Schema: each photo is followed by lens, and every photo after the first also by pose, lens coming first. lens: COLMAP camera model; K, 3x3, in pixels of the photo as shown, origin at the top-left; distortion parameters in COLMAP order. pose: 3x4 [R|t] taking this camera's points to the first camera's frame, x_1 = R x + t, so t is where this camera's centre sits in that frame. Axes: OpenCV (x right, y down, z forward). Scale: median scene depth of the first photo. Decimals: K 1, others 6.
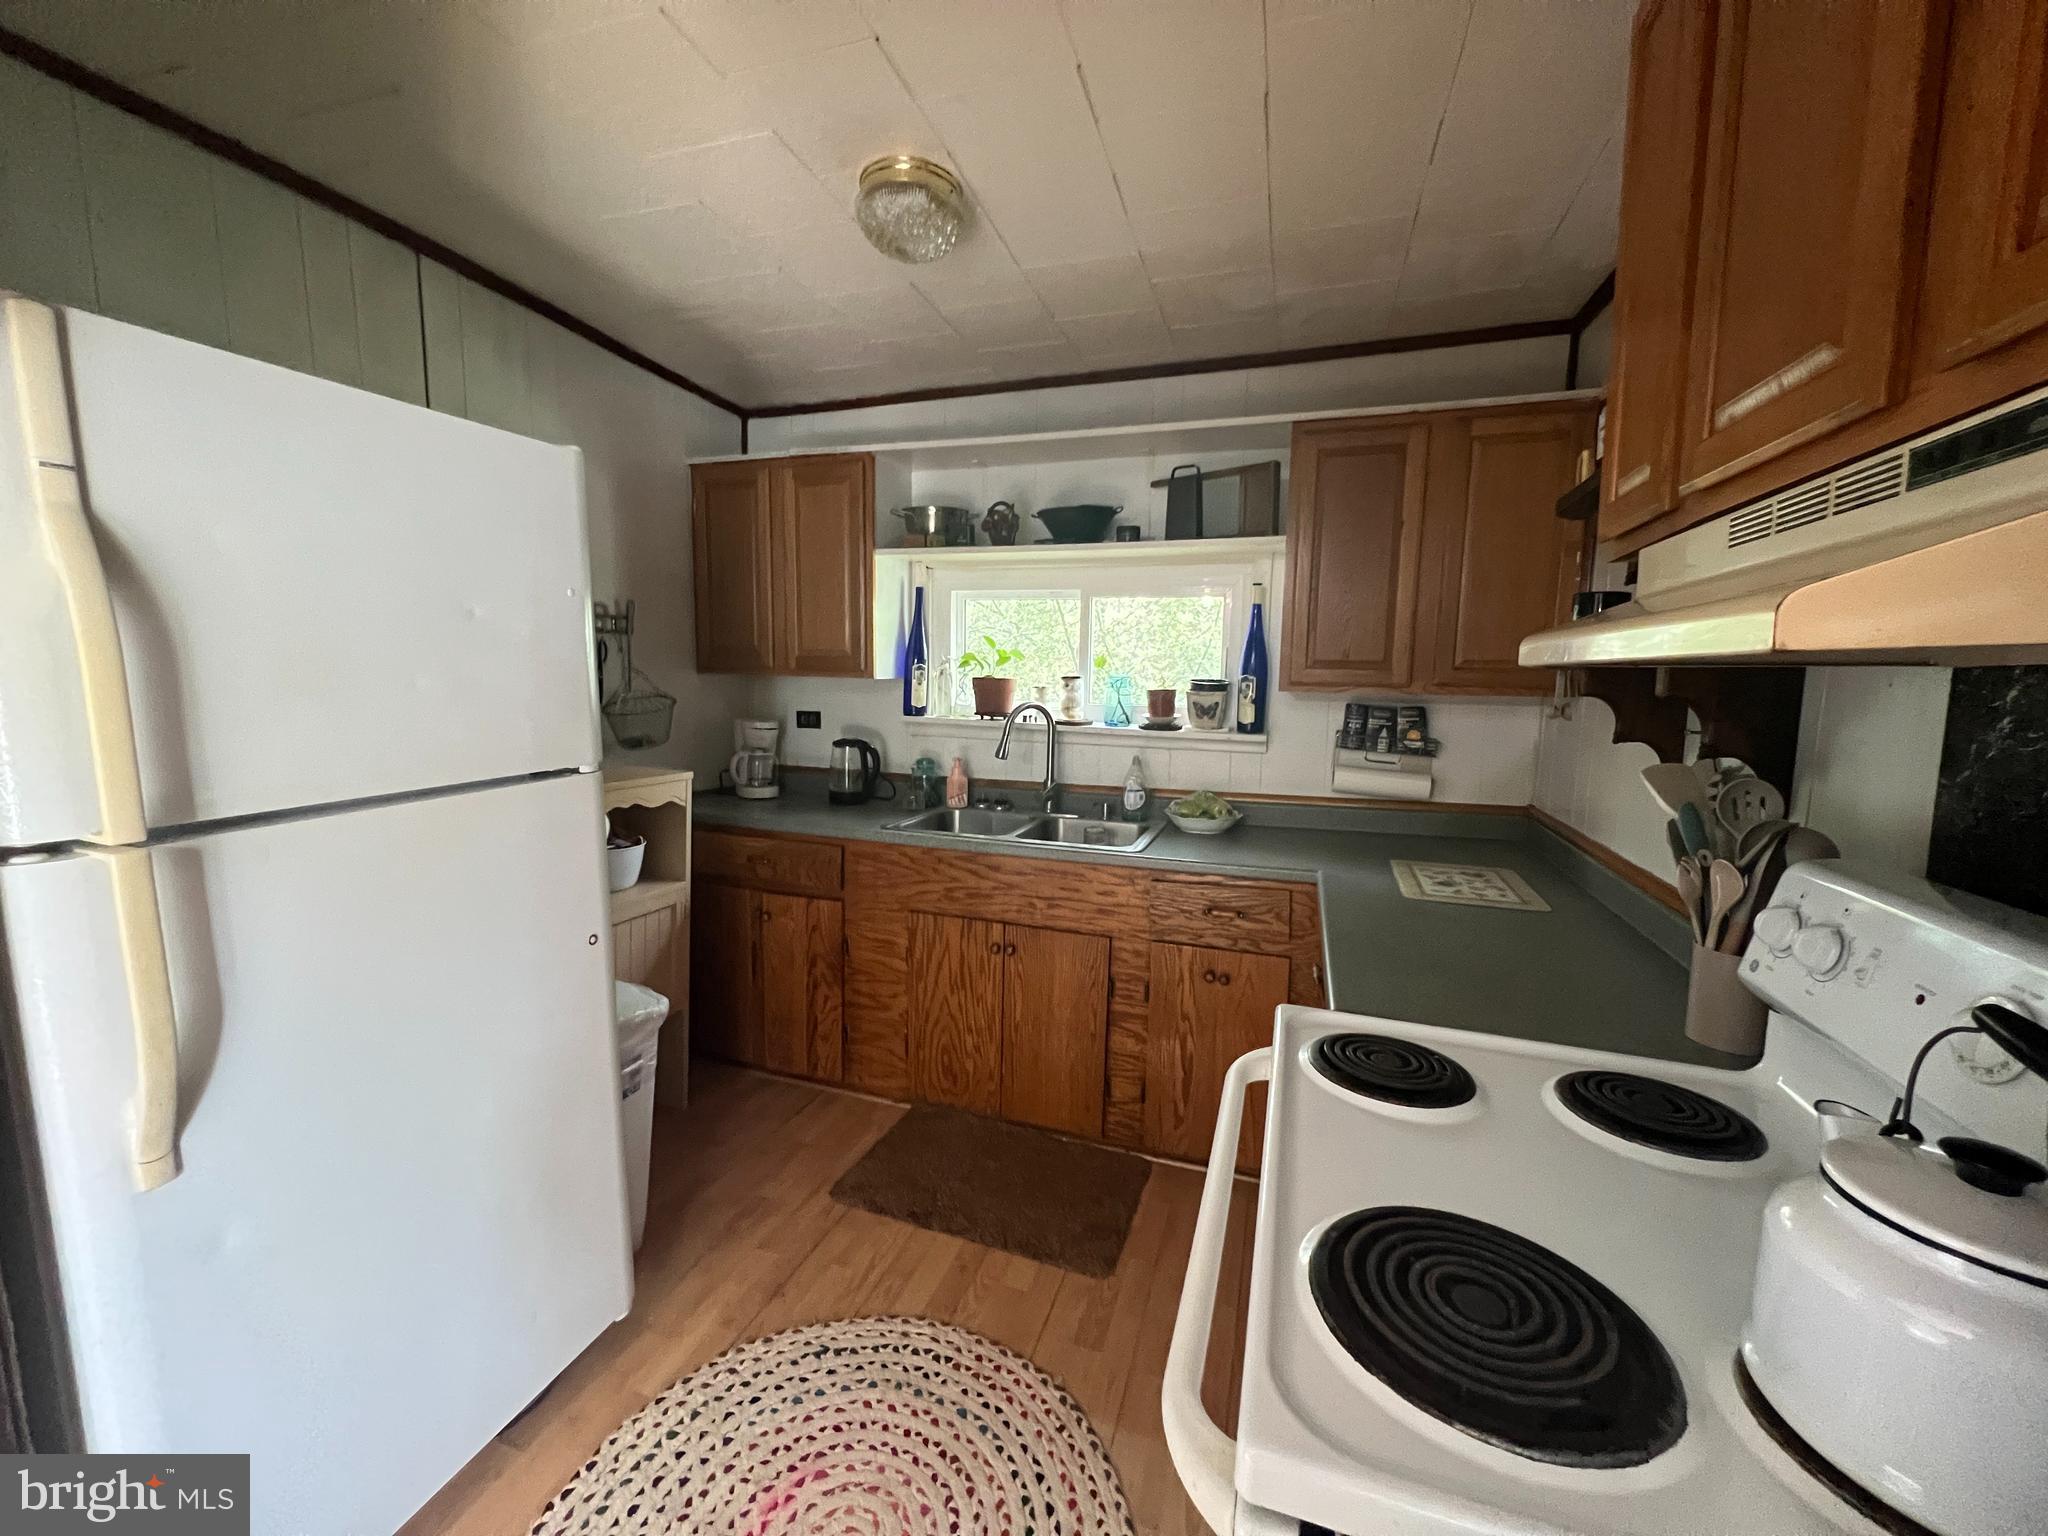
lens RADIAL K [[820.1, 0, 1019.1], [0, 820.1, 761.6], [0, 0, 1]] dist [-0.001482, 0.000264]
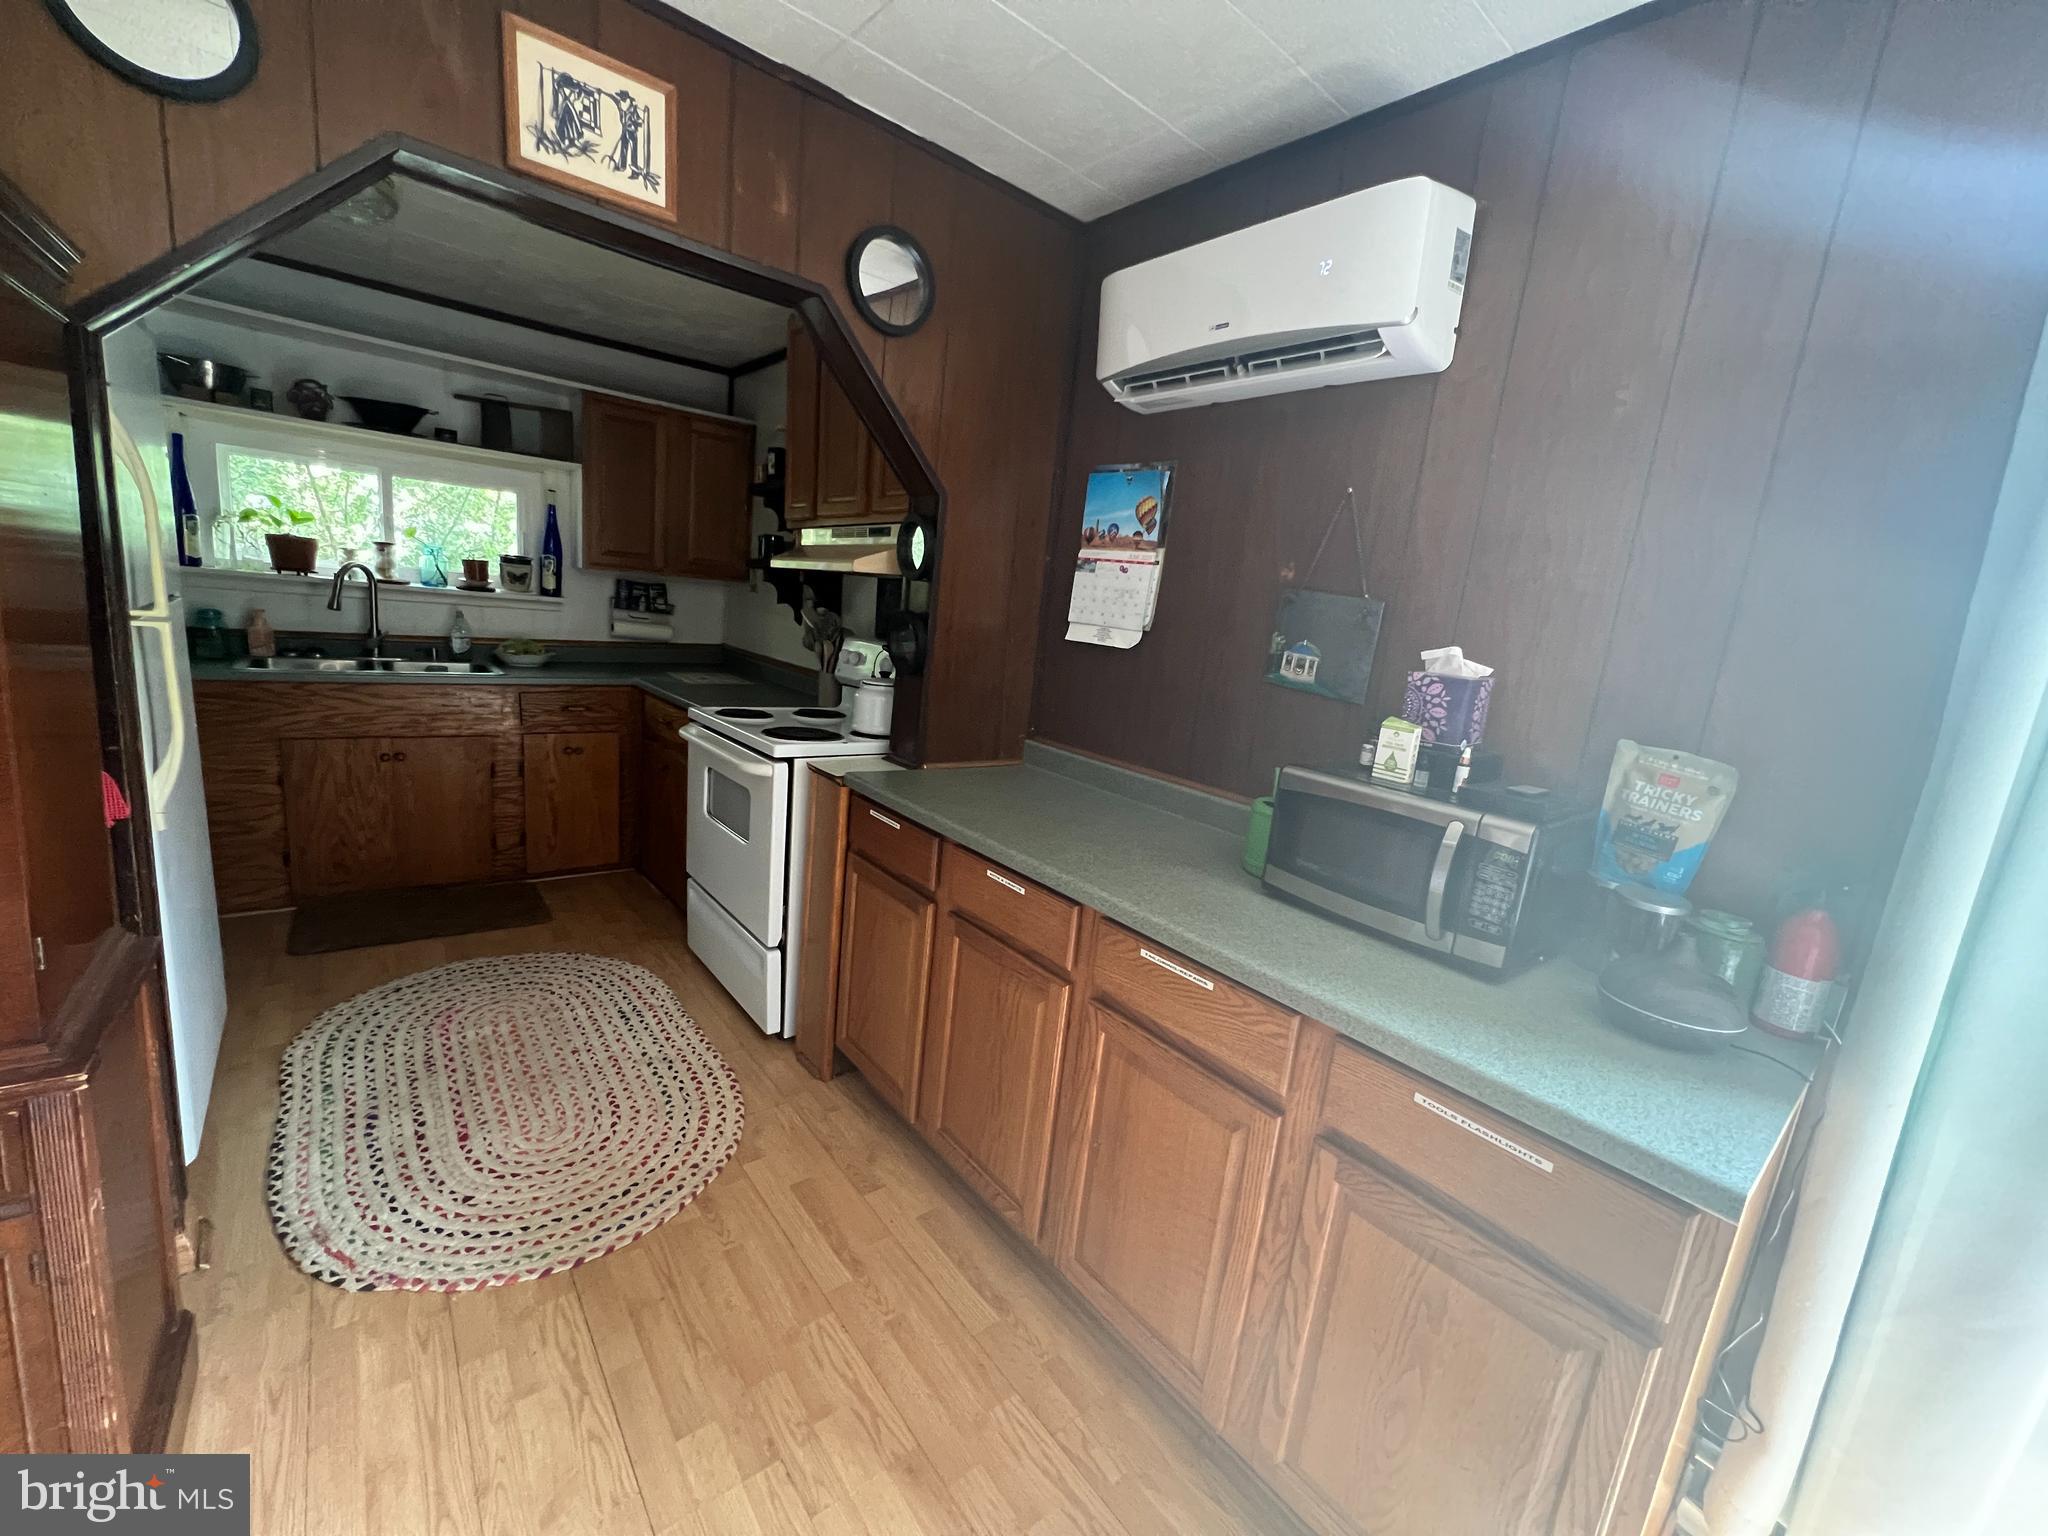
lens RADIAL K [[826.1, 0, 1027.1], [0, 826.1, 772.9], [0, 0, 1]] dist [0.002214, 0.000142]
pose [[0.526292, -0.138417, 0.838962, -0.563221], [0.009988, 0.987600, 0.156675, 0.054947], [-0.850246, -0.074077, 0.521148, -0.511799]]
